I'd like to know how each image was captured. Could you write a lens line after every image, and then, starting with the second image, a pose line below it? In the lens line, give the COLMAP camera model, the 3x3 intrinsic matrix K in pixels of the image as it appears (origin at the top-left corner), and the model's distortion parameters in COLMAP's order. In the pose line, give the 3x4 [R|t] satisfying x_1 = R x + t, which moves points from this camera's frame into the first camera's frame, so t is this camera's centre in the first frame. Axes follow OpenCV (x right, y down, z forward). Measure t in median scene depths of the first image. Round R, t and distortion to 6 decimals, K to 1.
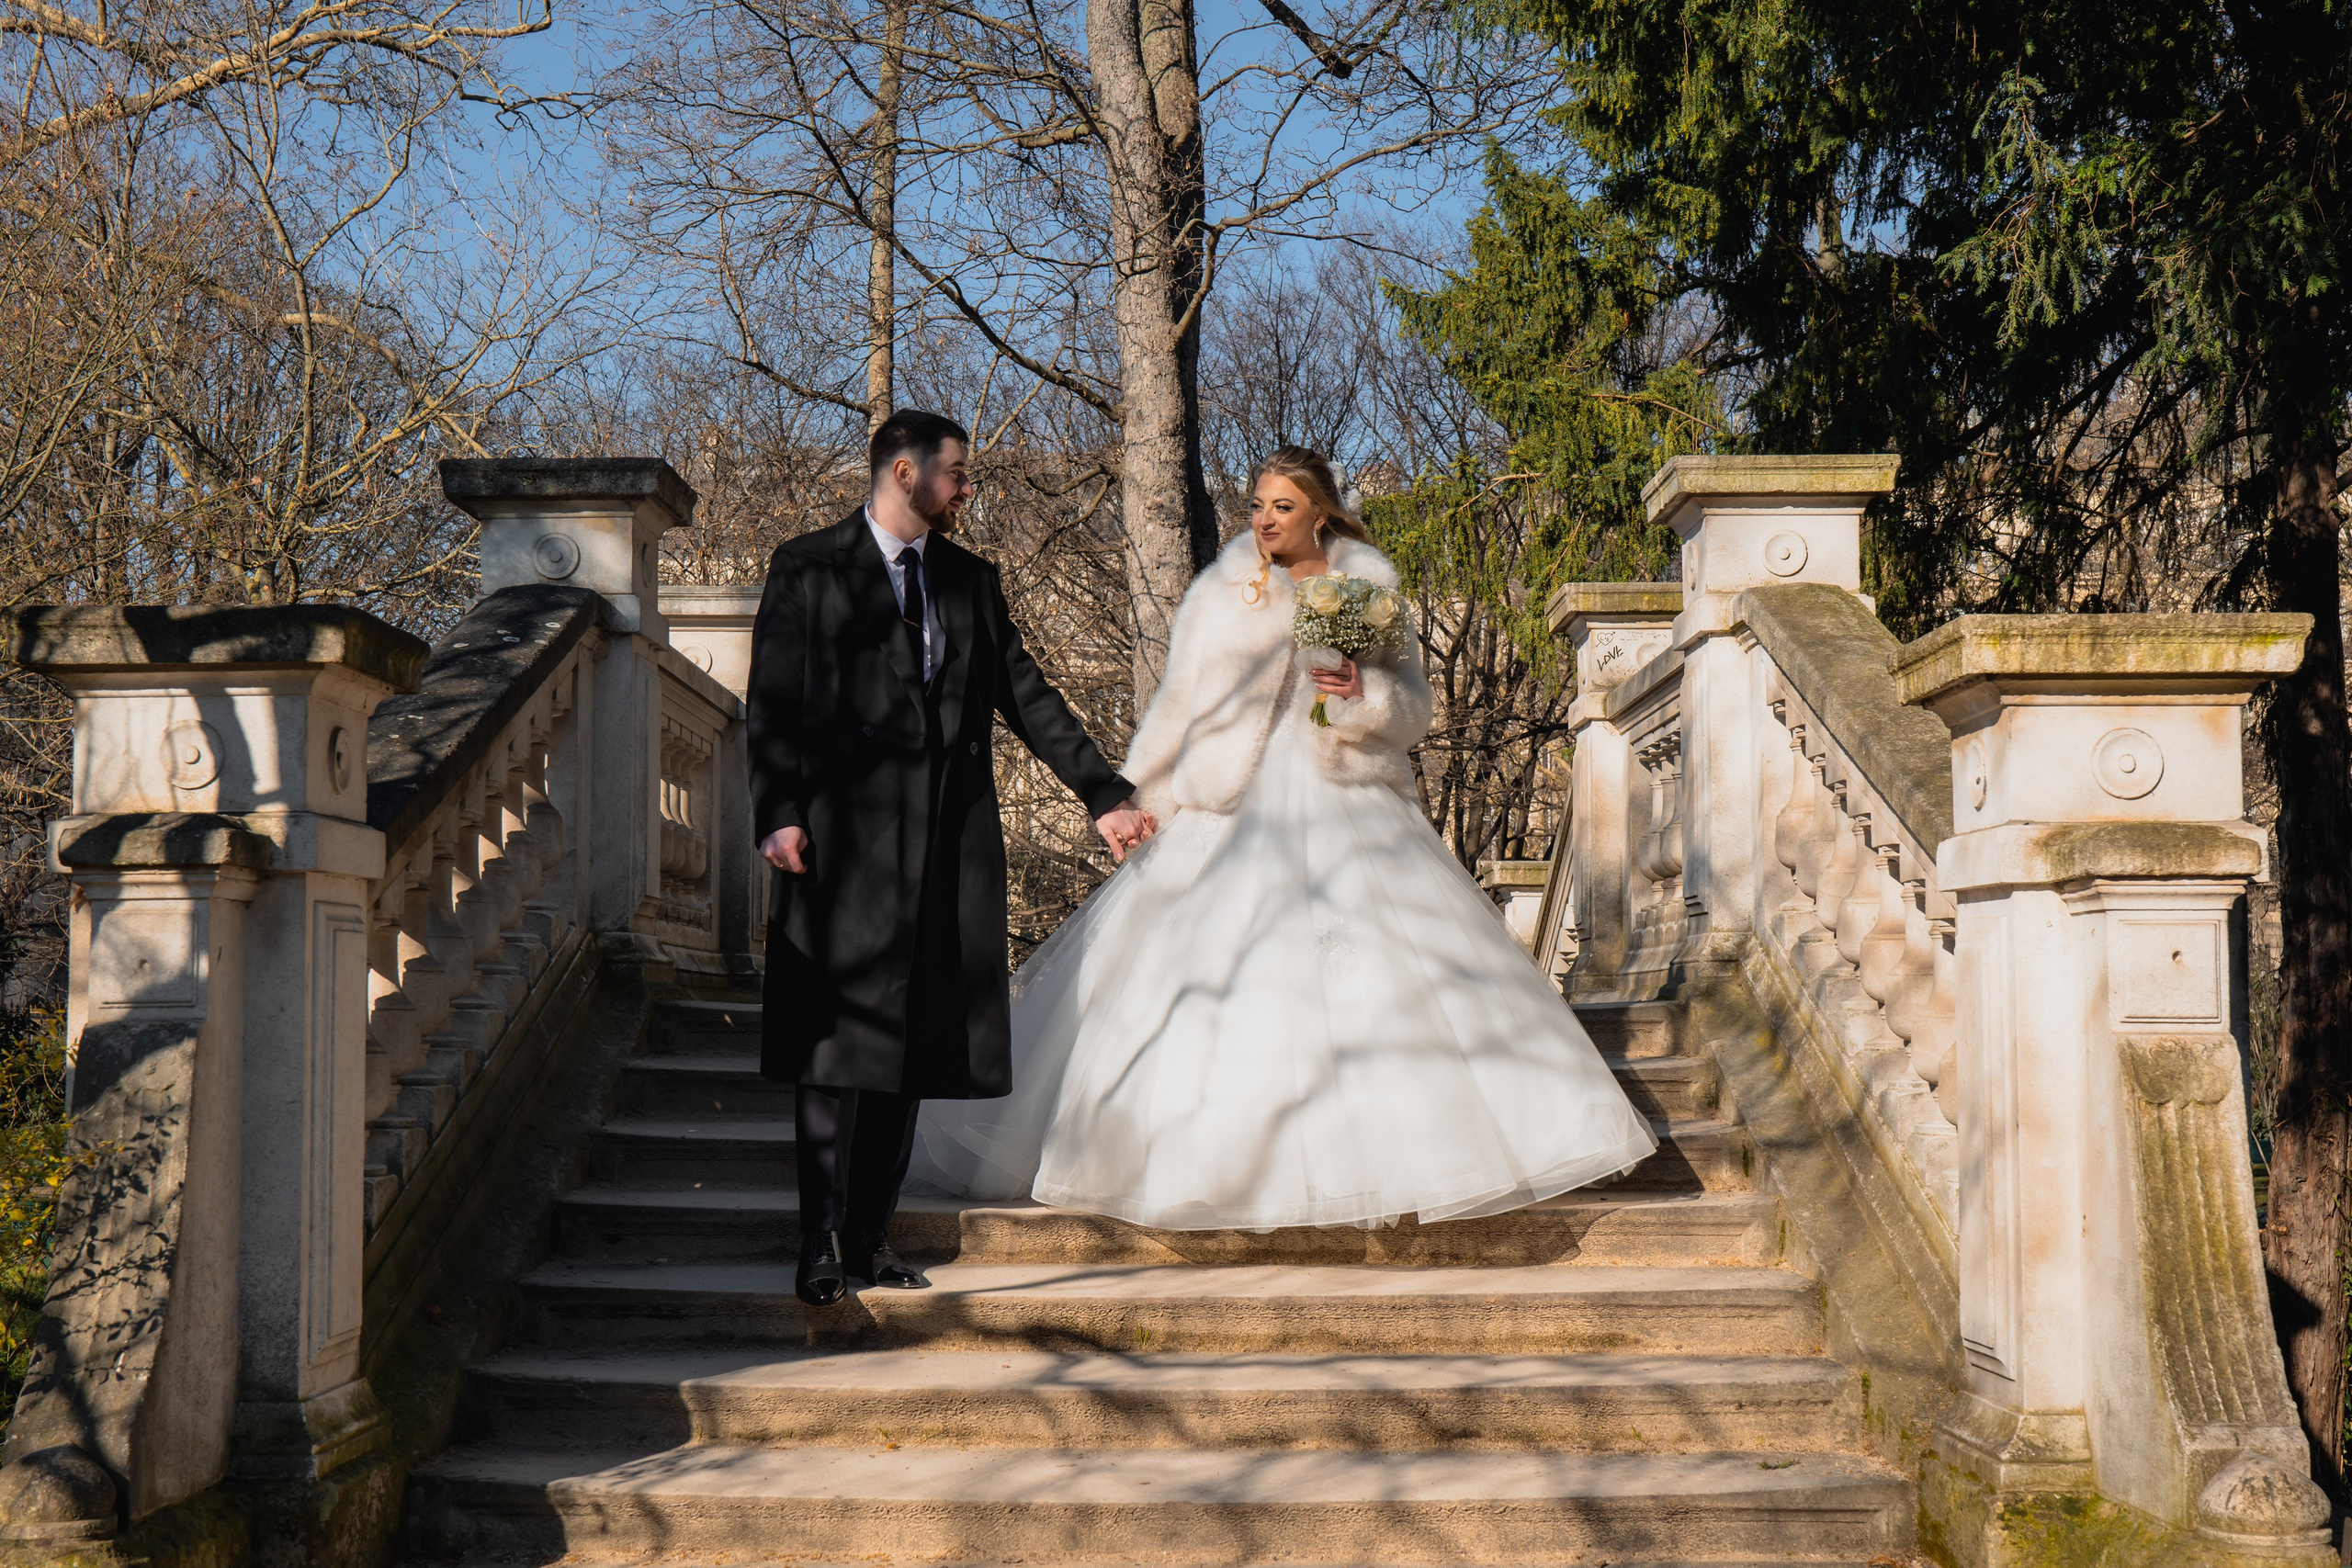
lens RADIAL K [[3300.8, 0, 1173.8], [0, 3300.8, 783.4], [0, 0, 1]] dist [0.005440, 0.000000]
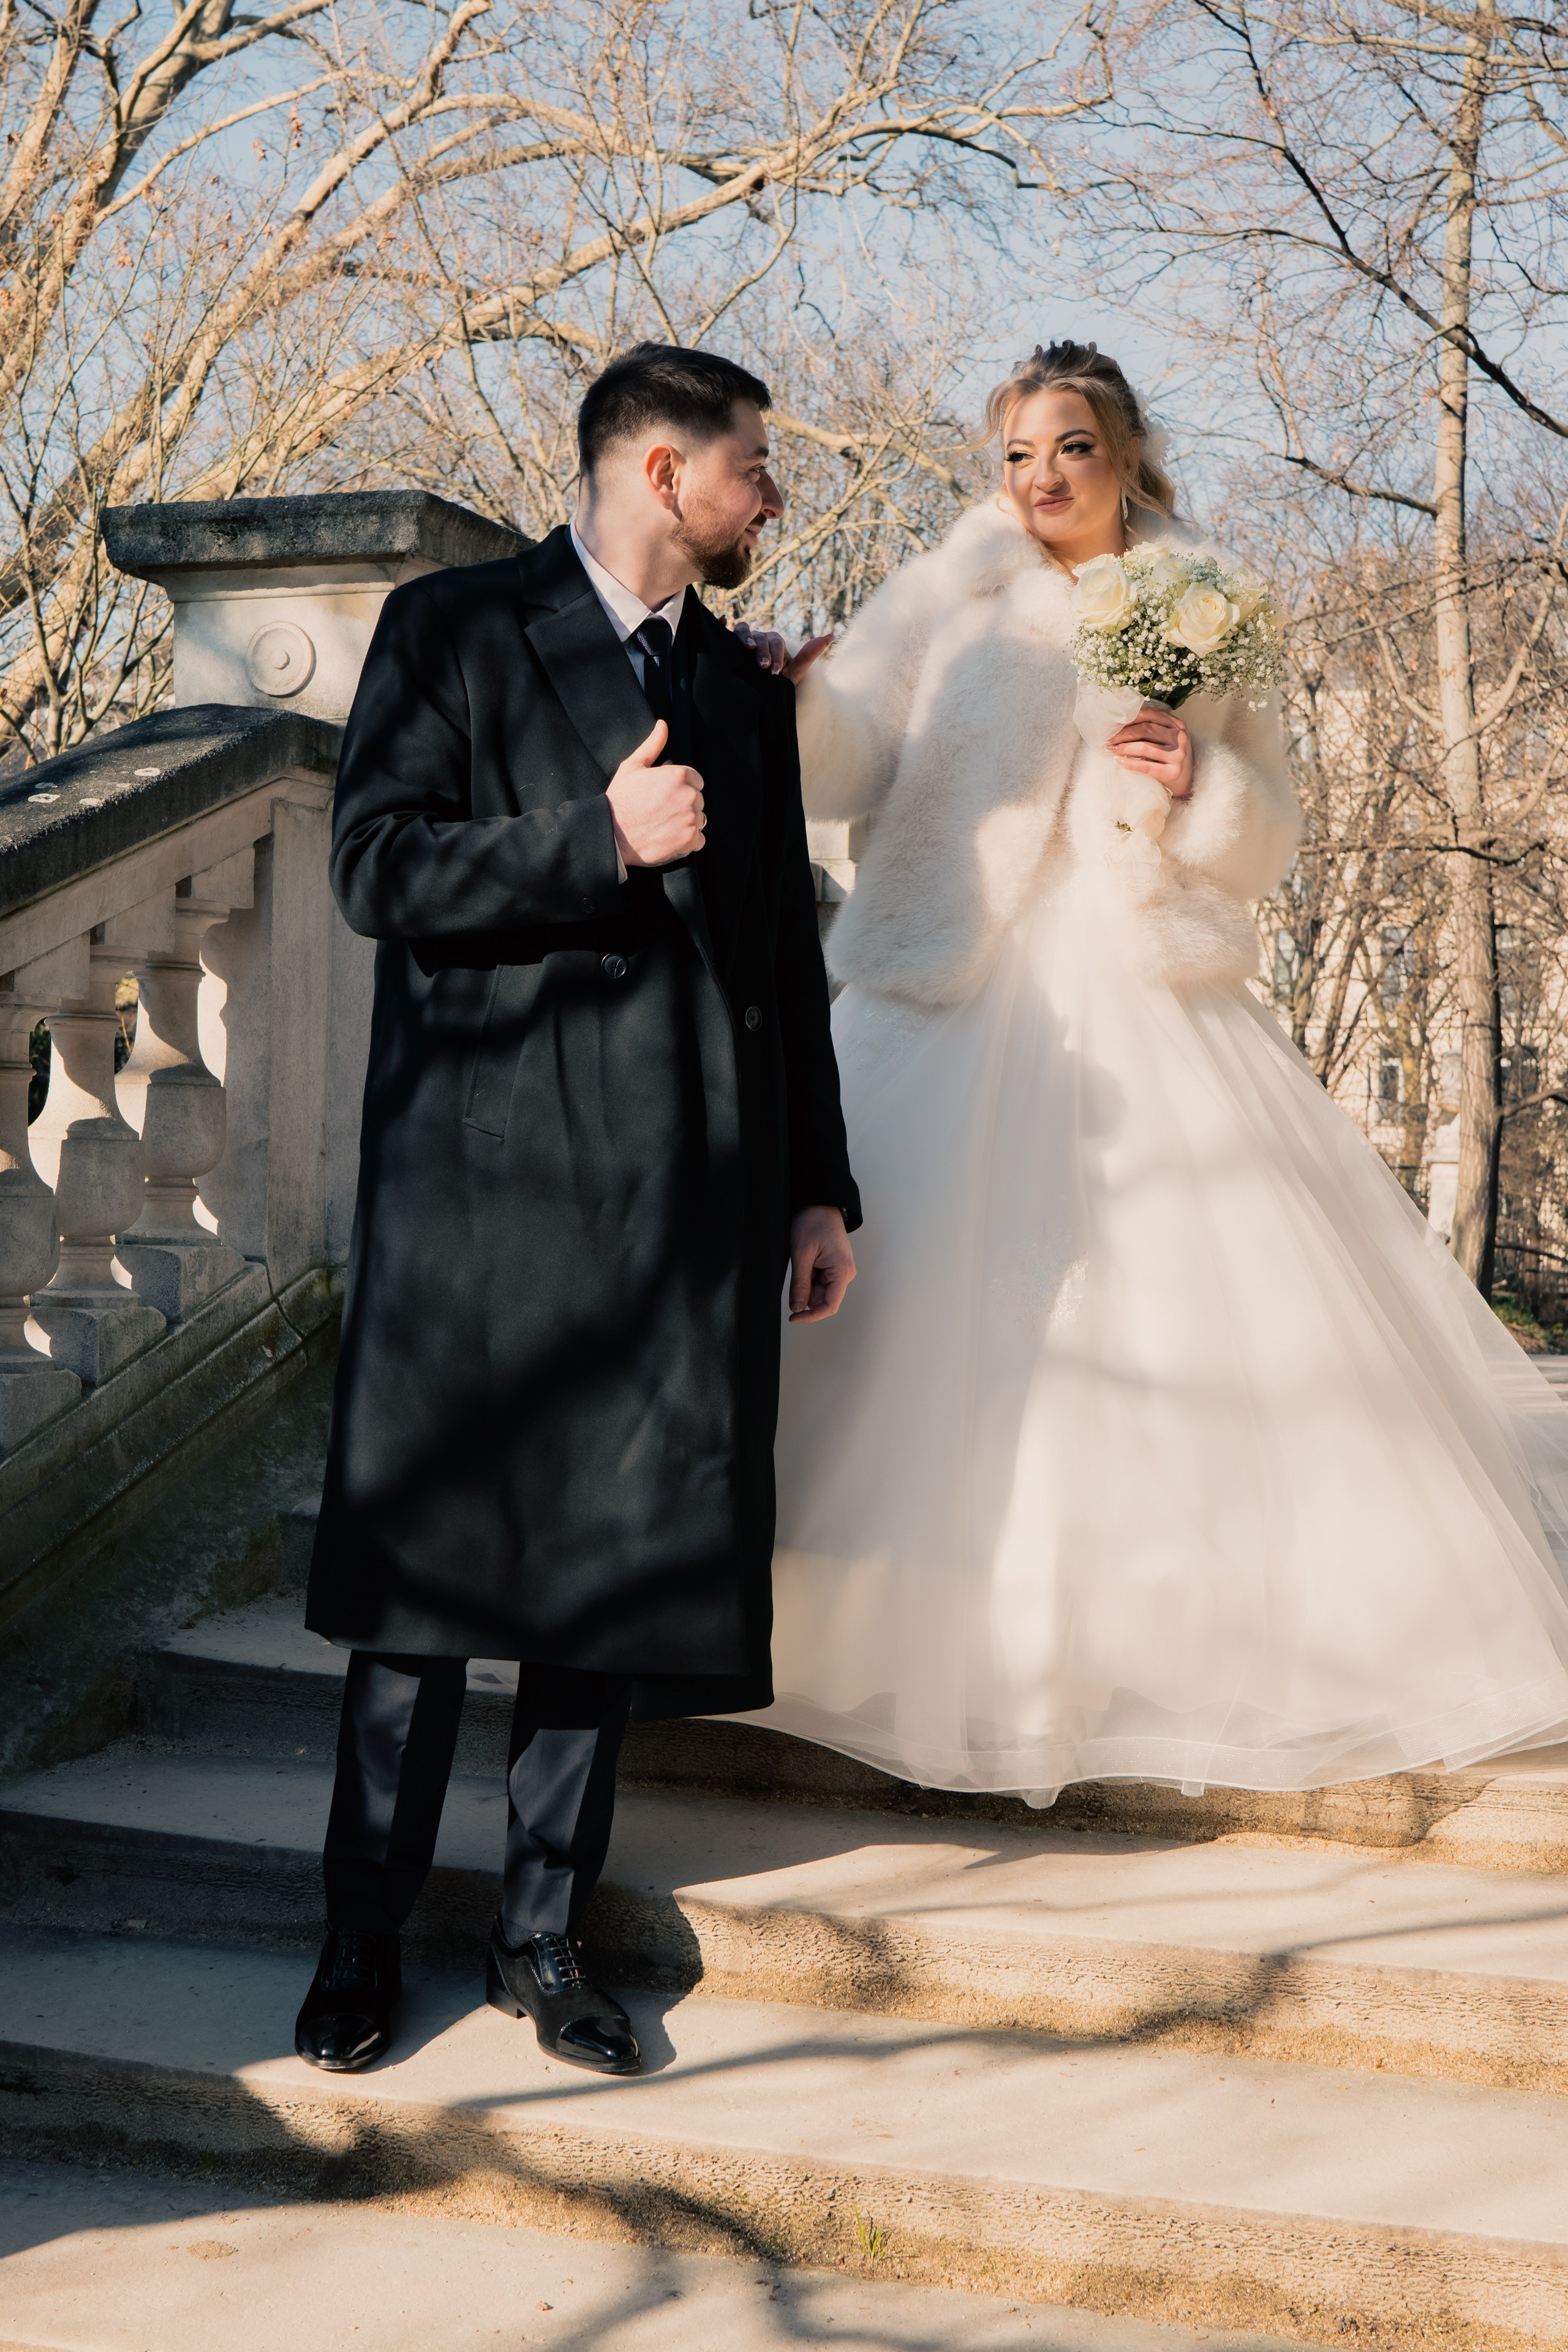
lens RADIAL K [[3301.1, 0, 788.4], [0, 3301.1, 1174.9], [0, 0, 1]] dist [0.005440, 0.000000]
pose [[0.948477, 0.022040, -0.316078, 0.037857], [0.002438, 0.997041, 0.076836, -0.007273], [0.316836, -0.073648, 0.945617, 0.162063]]
